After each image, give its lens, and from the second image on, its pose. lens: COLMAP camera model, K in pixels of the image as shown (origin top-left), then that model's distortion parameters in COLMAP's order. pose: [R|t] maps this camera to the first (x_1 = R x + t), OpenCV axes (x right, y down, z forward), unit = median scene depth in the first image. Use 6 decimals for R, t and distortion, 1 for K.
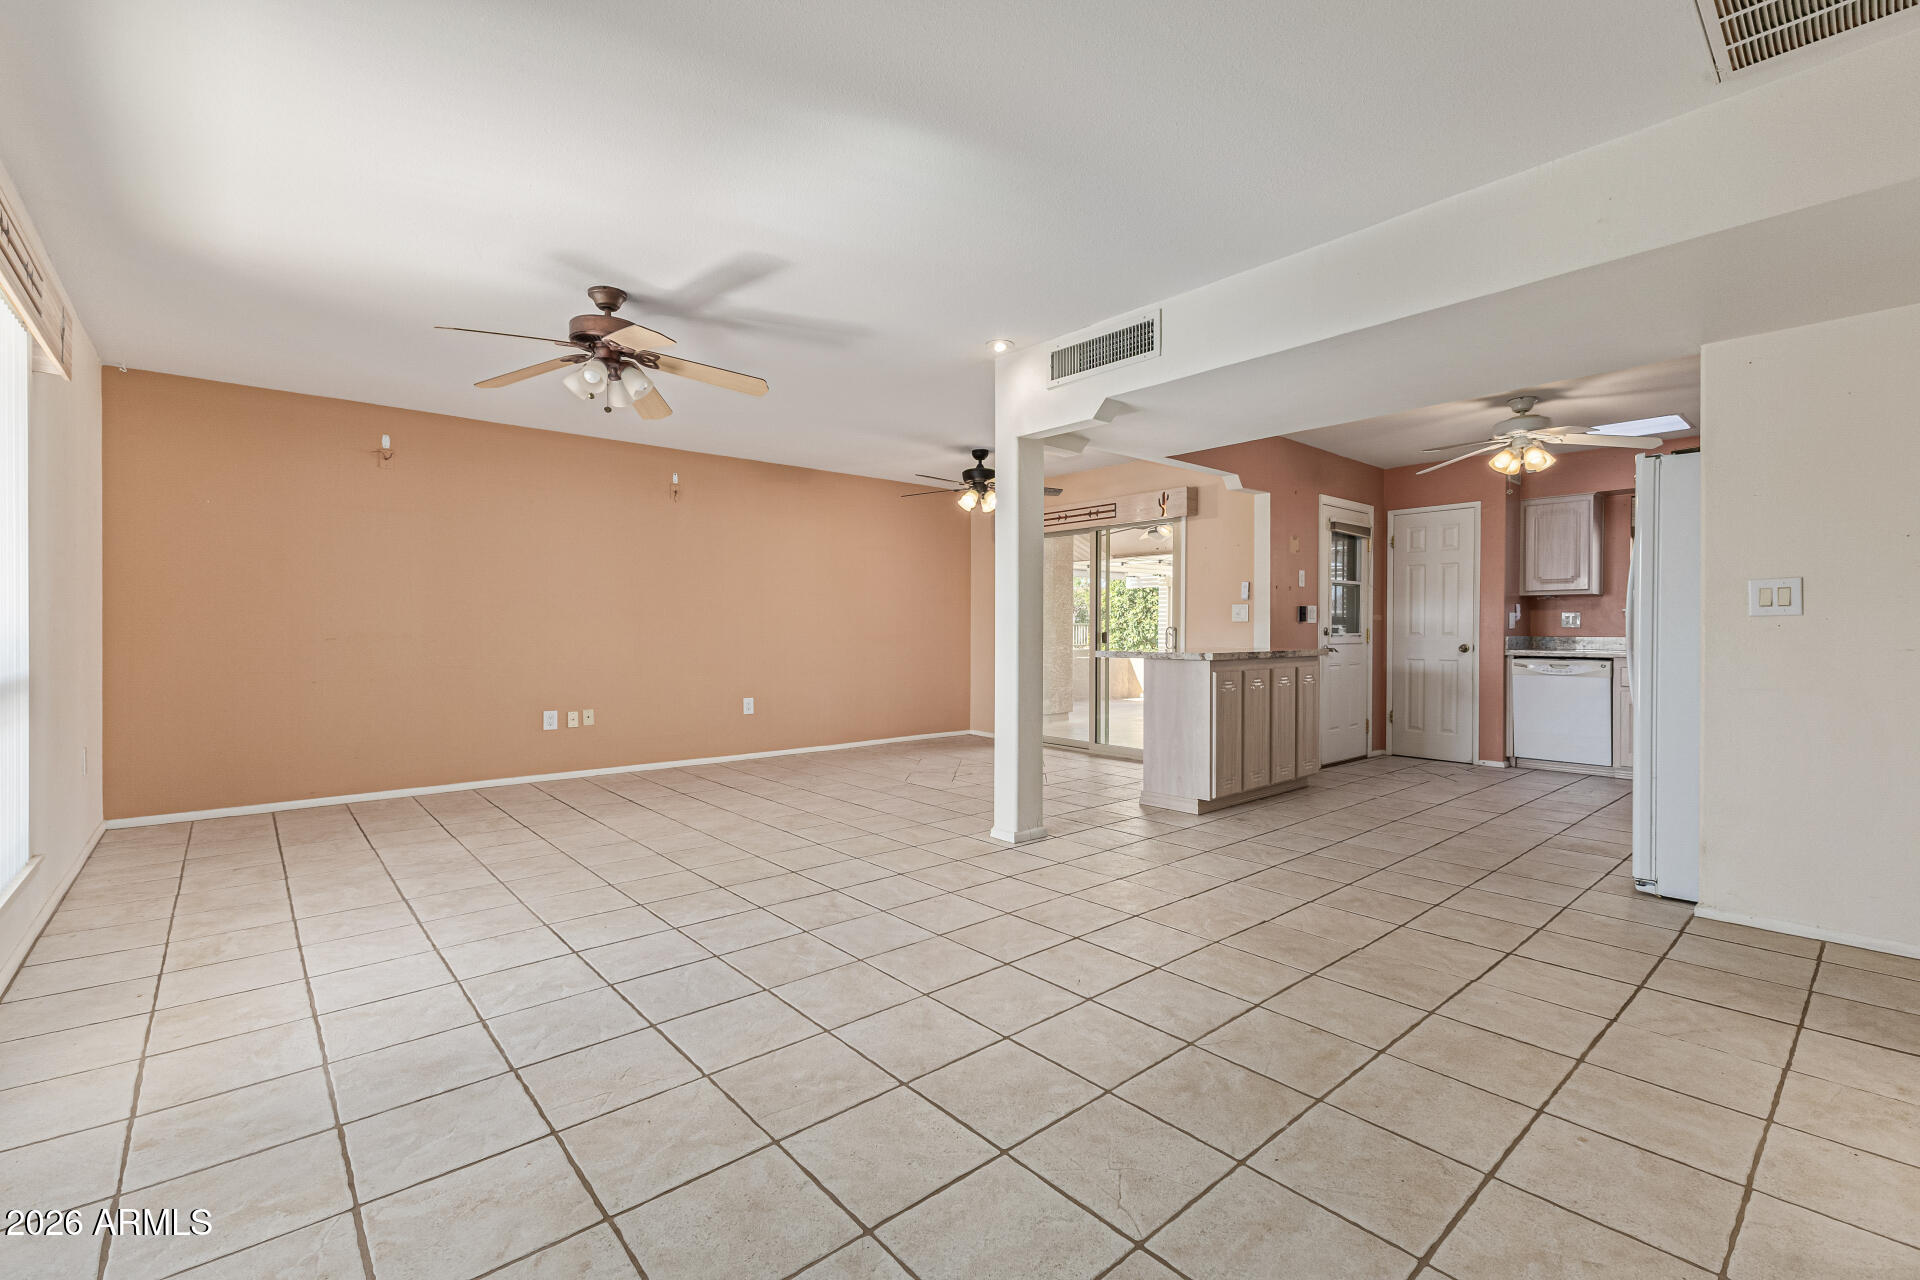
lens RADIAL K [[826.9, 0, 960.2], [0, 826.9, 634.0], [0, 0, 1]] dist [0.009933, -0.000171]
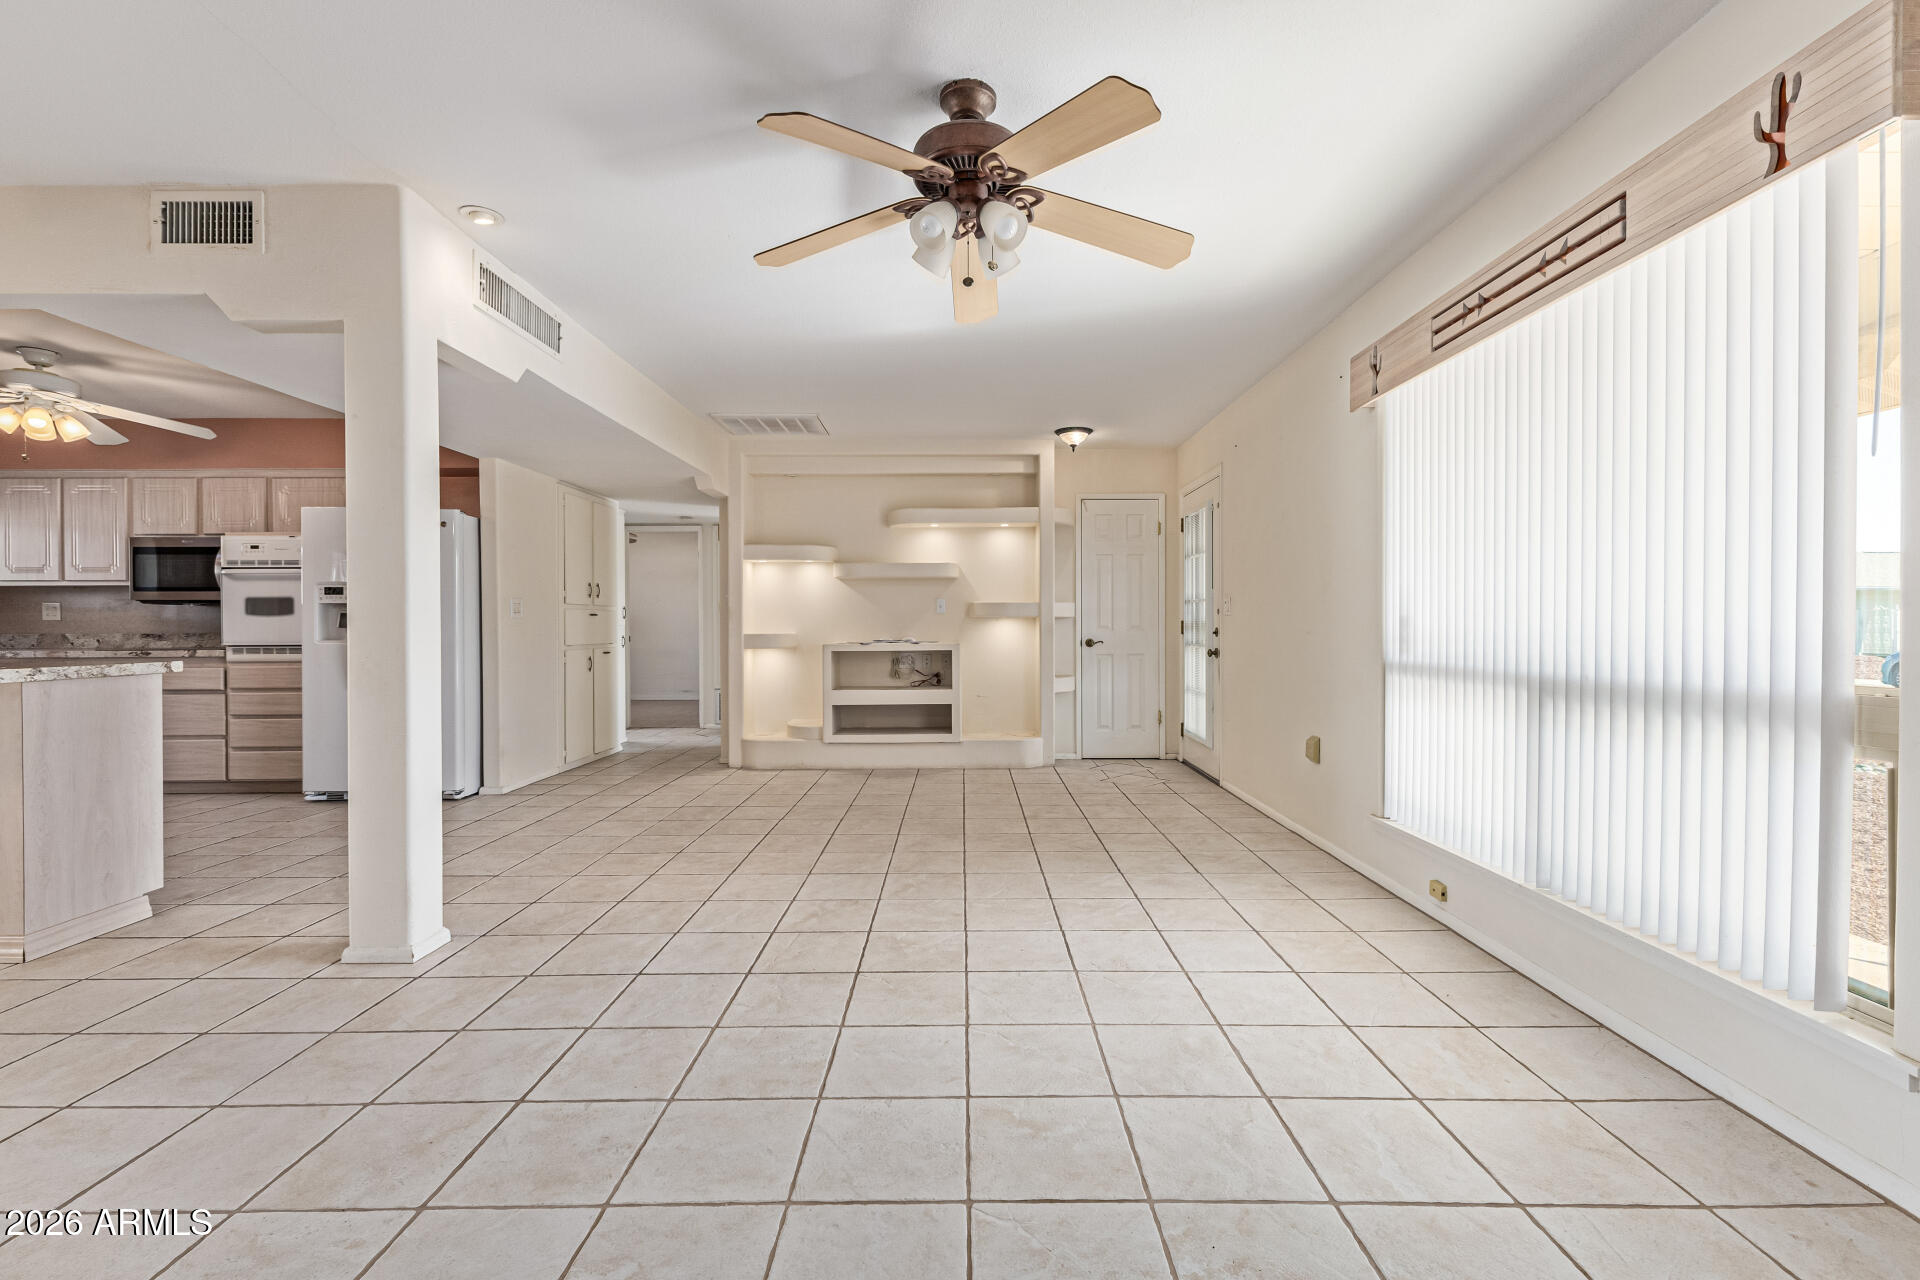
lens RADIAL K [[826.9, 0, 960.2], [0, 826.9, 634.0], [0, 0, 1]] dist [0.009933, -0.000171]
pose [[-0.751150, -0.005832, 0.660106, -0.464944], [0.004232, 0.999898, 0.013651, -0.003796], [-0.660118, 0.013047, -0.751048, 0.821509]]
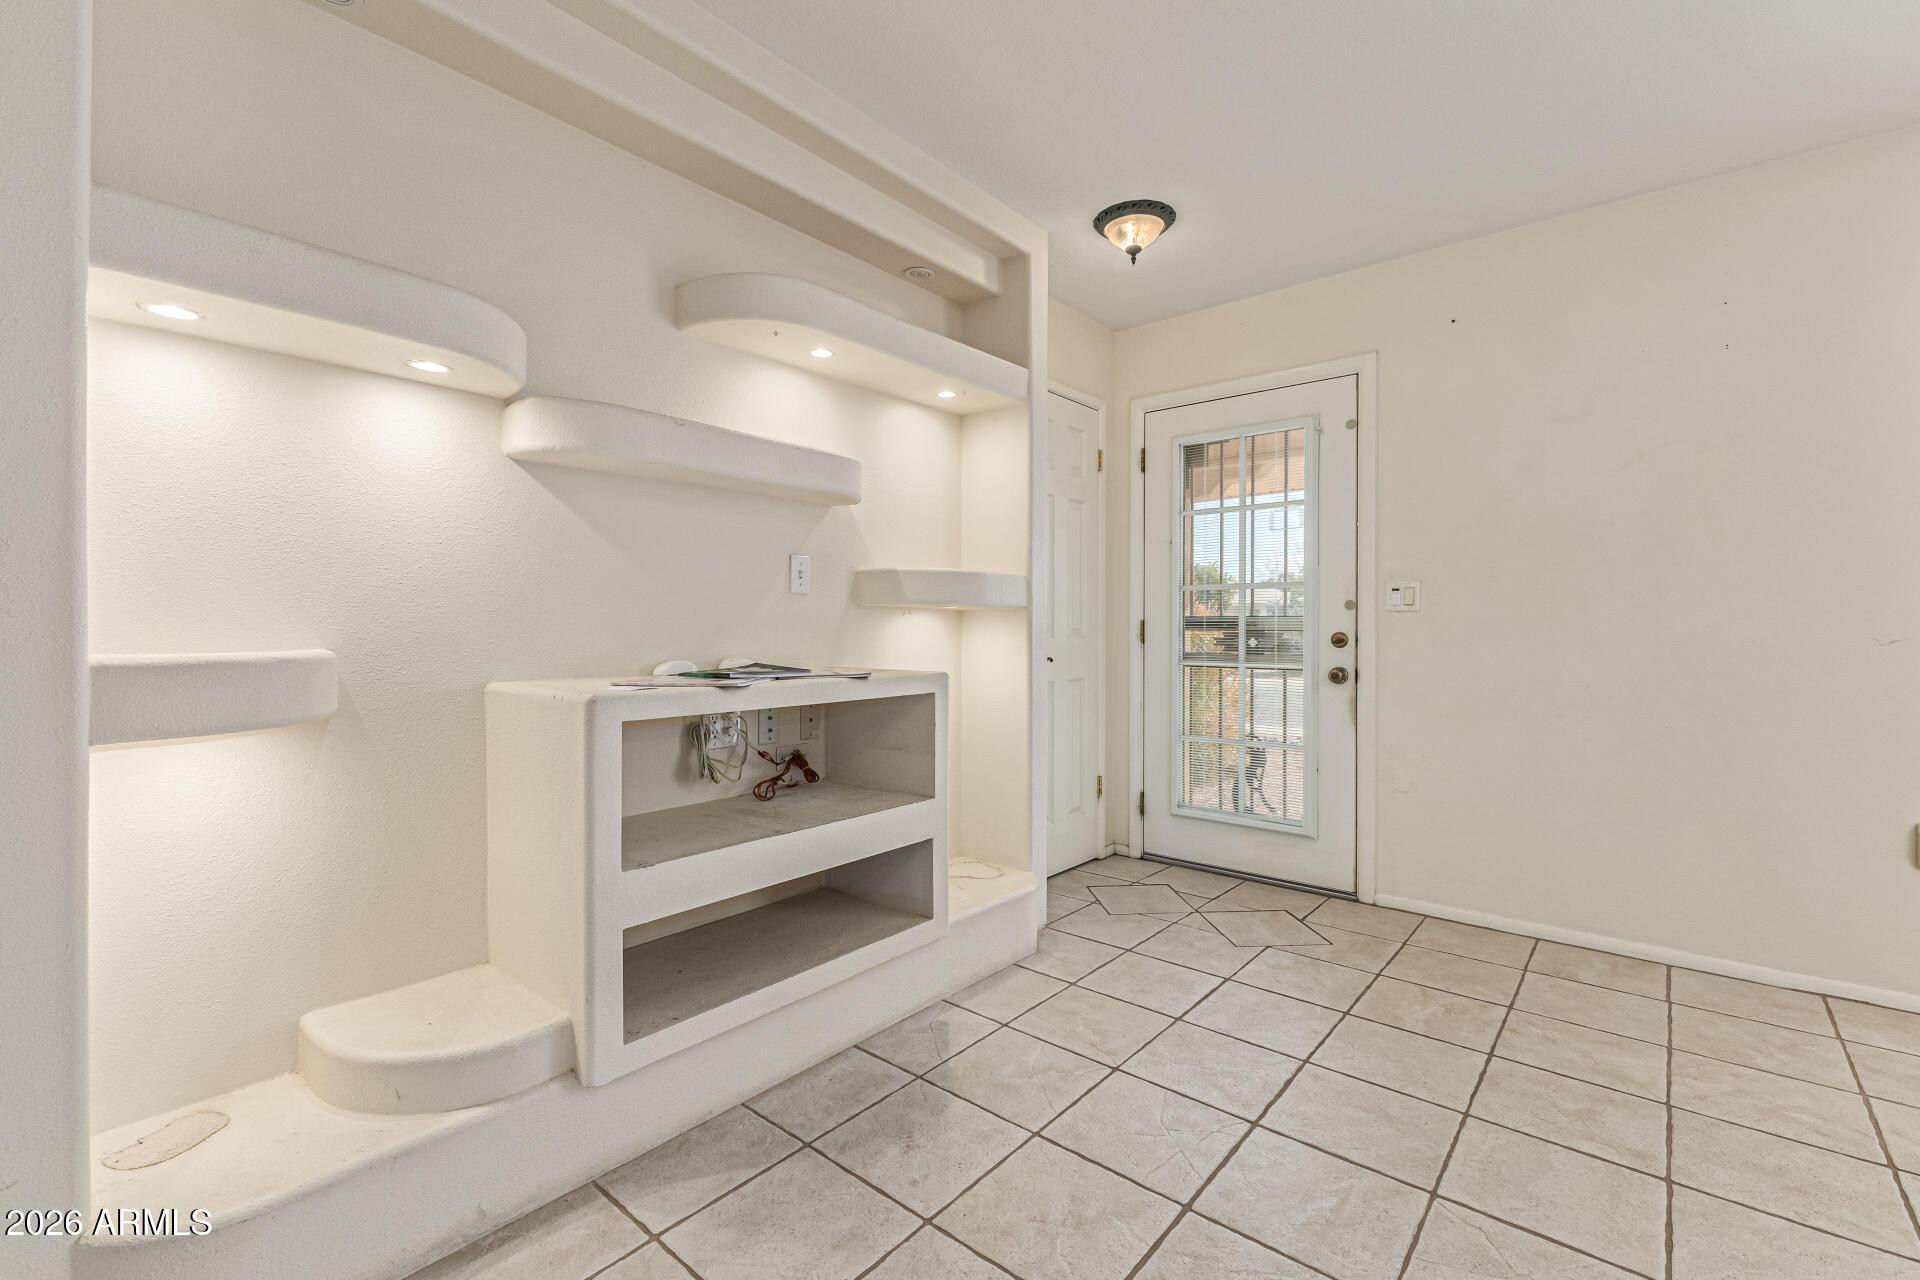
lens RADIAL K [[823.6, 0, 960.0], [0, 823.6, 640.0], [0, 0, 1]] dist [0.001628, 0.000115]
pose [[-0.988254, -0.000583, -0.152821, 0.228001], [-0.002731, 0.999900, 0.013848, 0.000642], [0.152798, 0.014102, -0.988157, 0.452442]]
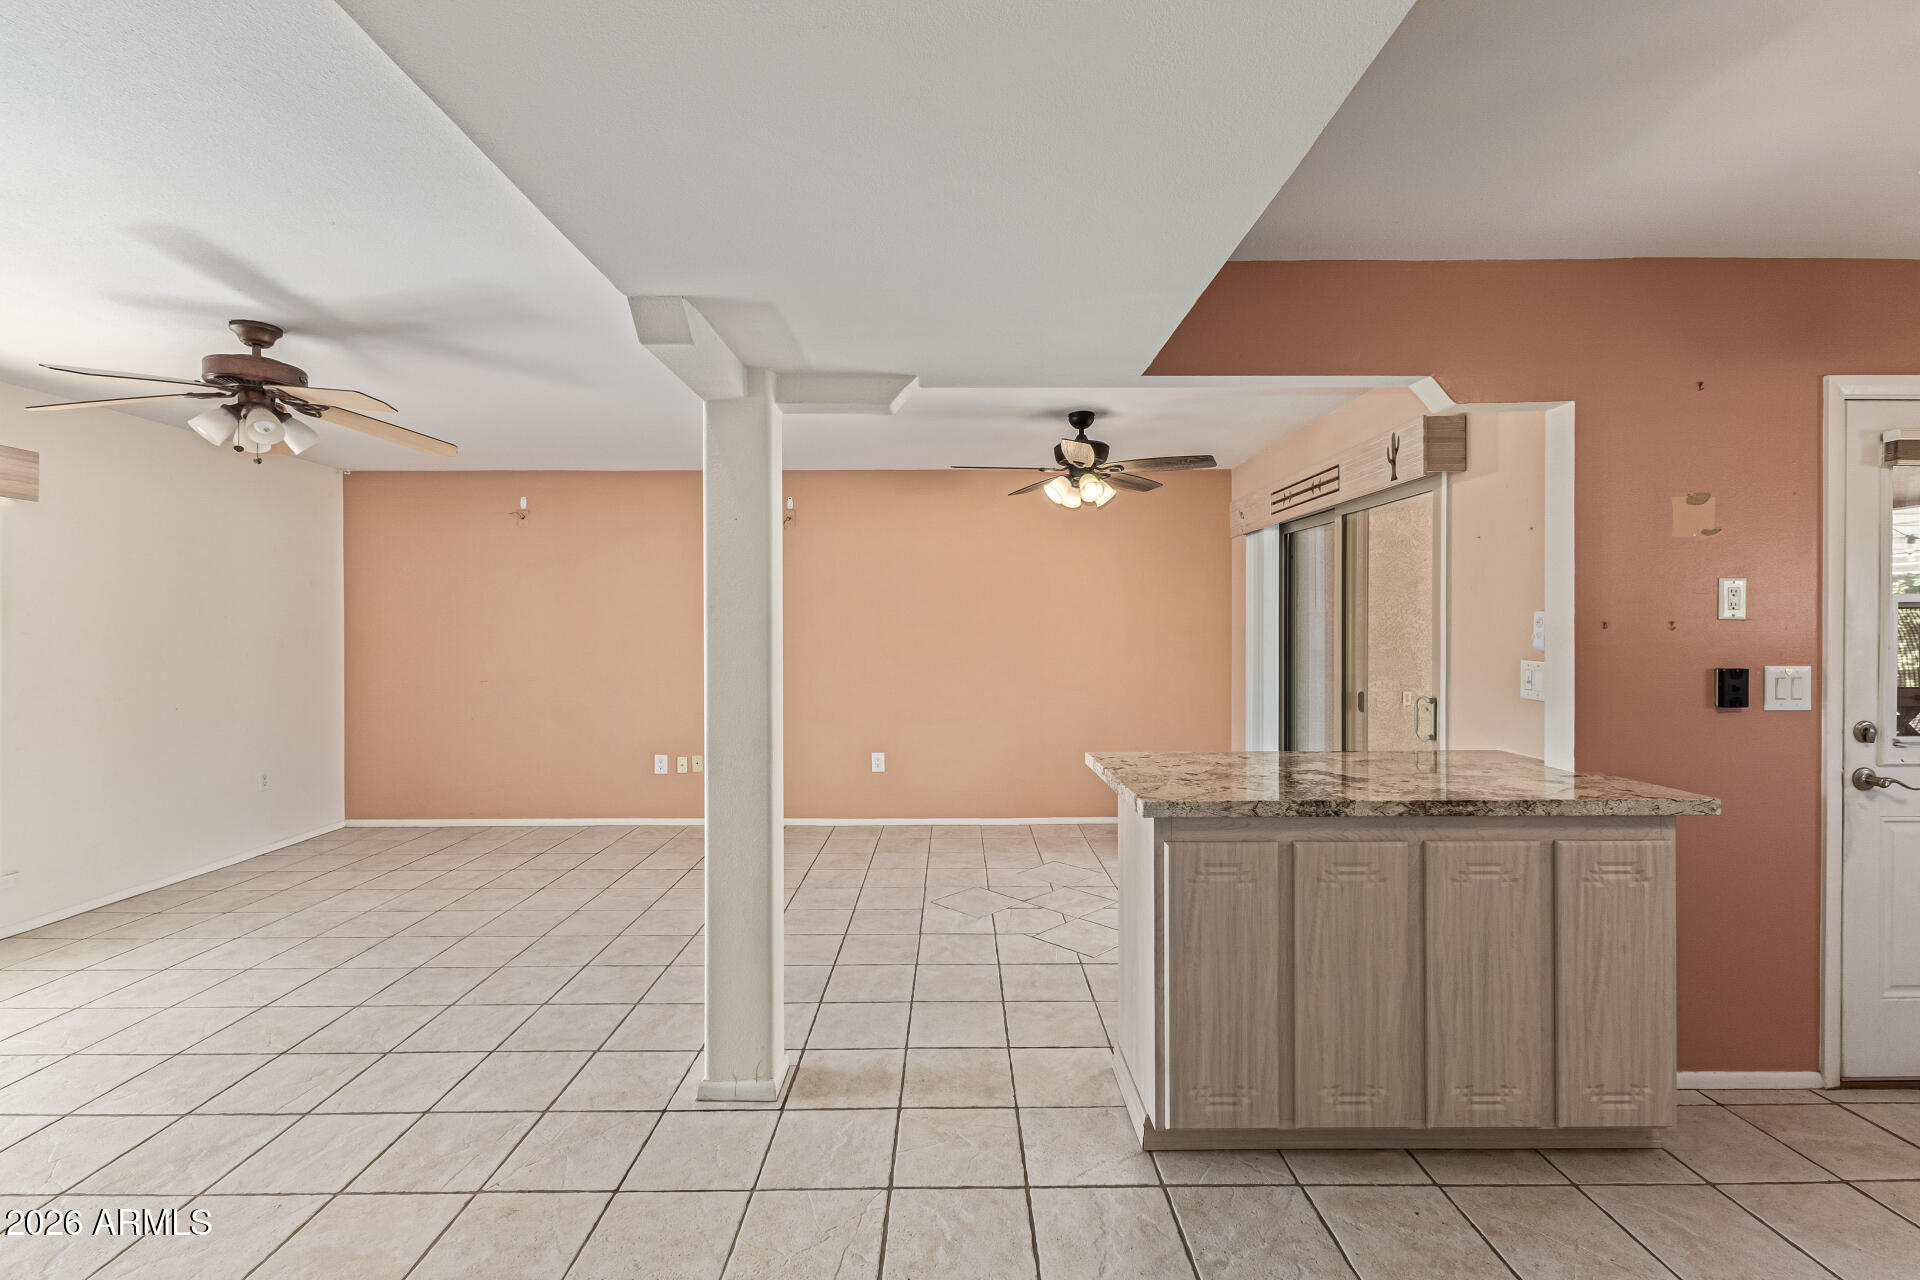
lens RADIAL K [[827.9, 0, 959.1], [0, 827.9, 633.8], [0, 0, 1]] dist [0.006861, -0.000049]
pose [[0.757984, 0.002516, -0.652268, 0.389231], [-0.000389, 0.999994, 0.003405, -0.050998], [0.652273, -0.002327, 0.757981, 0.452116]]
